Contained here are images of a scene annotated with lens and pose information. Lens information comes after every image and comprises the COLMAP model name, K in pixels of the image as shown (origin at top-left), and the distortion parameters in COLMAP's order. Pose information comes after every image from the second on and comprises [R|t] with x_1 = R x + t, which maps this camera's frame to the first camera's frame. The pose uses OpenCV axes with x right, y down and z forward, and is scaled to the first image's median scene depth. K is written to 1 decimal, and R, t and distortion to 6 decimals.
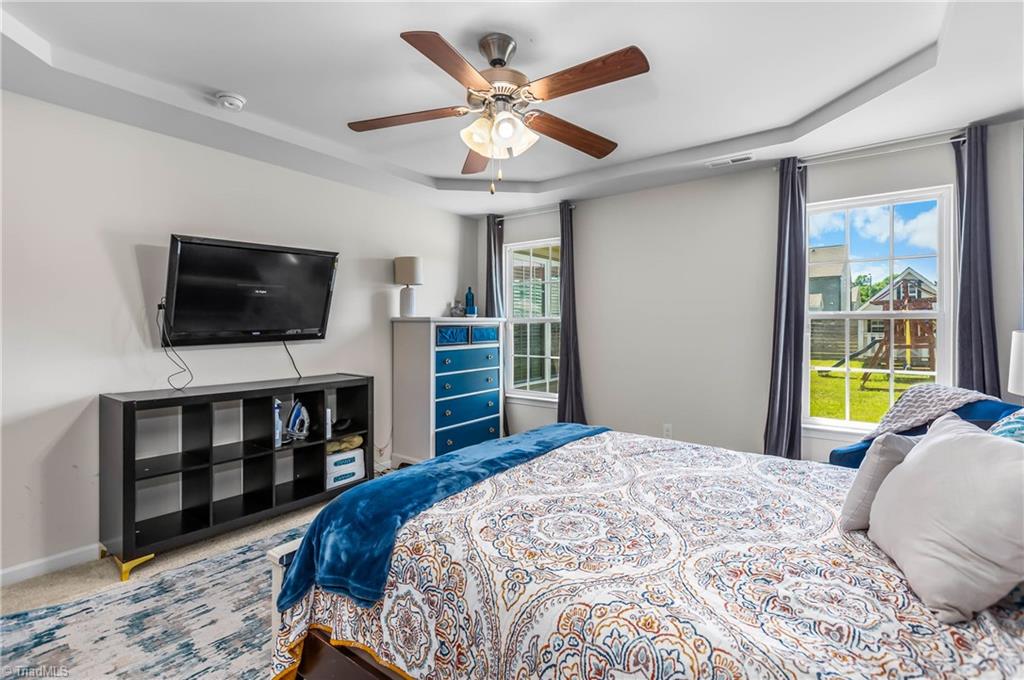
lens RADIAL K [[469.6, 0, 505.4], [0, 469.6, 334.1], [0, 0, 1]] dist [-0.032331, 0.000275]
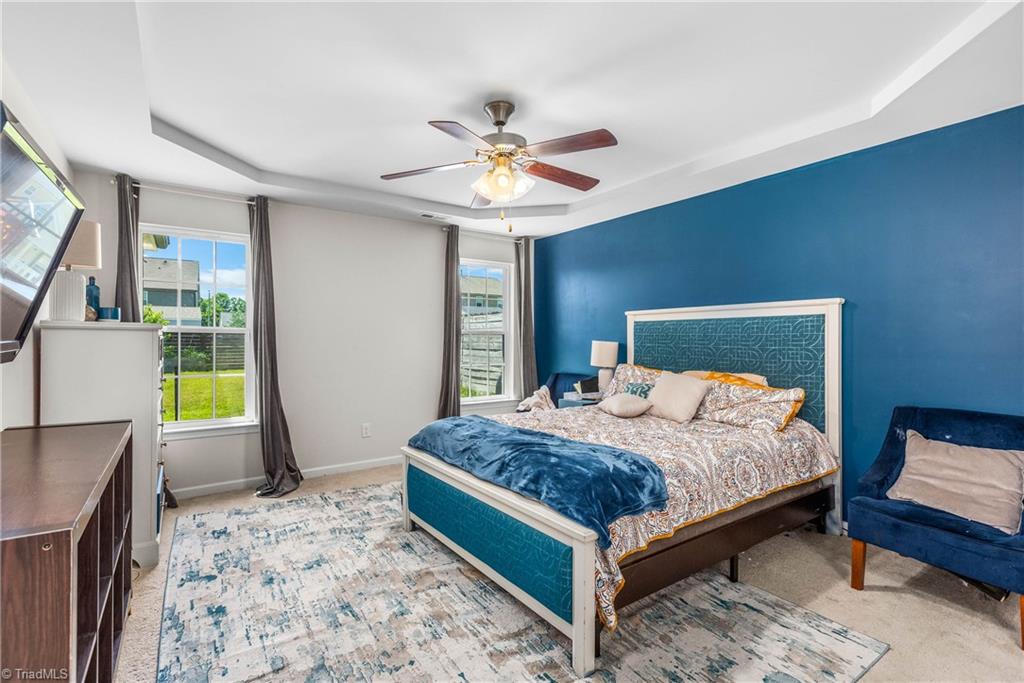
lens RADIAL K [[469.6, 0, 505.4], [0, 469.6, 335.6], [0, 0, 1]] dist [-0.032331, 0.000275]
pose [[0.296684, 0.010307, 0.954920, -1.221652], [0.013050, 0.999805, -0.014846, 0.003993], [-0.954887, 0.016867, 0.296491, 0.618992]]
